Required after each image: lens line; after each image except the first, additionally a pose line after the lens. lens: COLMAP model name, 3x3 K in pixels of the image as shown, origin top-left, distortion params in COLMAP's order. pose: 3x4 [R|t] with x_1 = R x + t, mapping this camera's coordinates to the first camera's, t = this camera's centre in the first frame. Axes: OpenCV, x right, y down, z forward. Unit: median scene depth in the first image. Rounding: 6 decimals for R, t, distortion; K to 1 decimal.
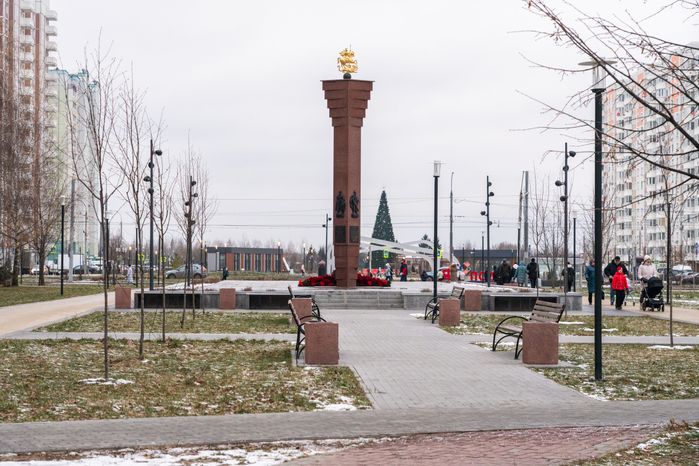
lens RADIAL K [[1504.1, 0, 349.5], [0, 1504.1, 233.0], [0, 0, 1]] dist [-0.001924, -0.003976]
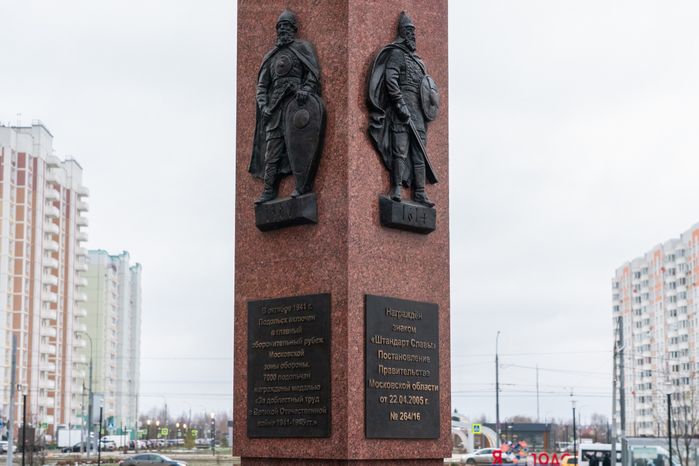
lens RADIAL K [[1333.9, 0, 349.5], [0, 1333.9, 233.0], [0, 0, 1]] dist [0.036540, 0.050154]
pose [[0.999808, -0.003170, -0.019327, 0.000127], [0.000646, 0.991617, -0.129212, 0.000482], [0.019575, 0.129175, 0.991429, 0.107554]]
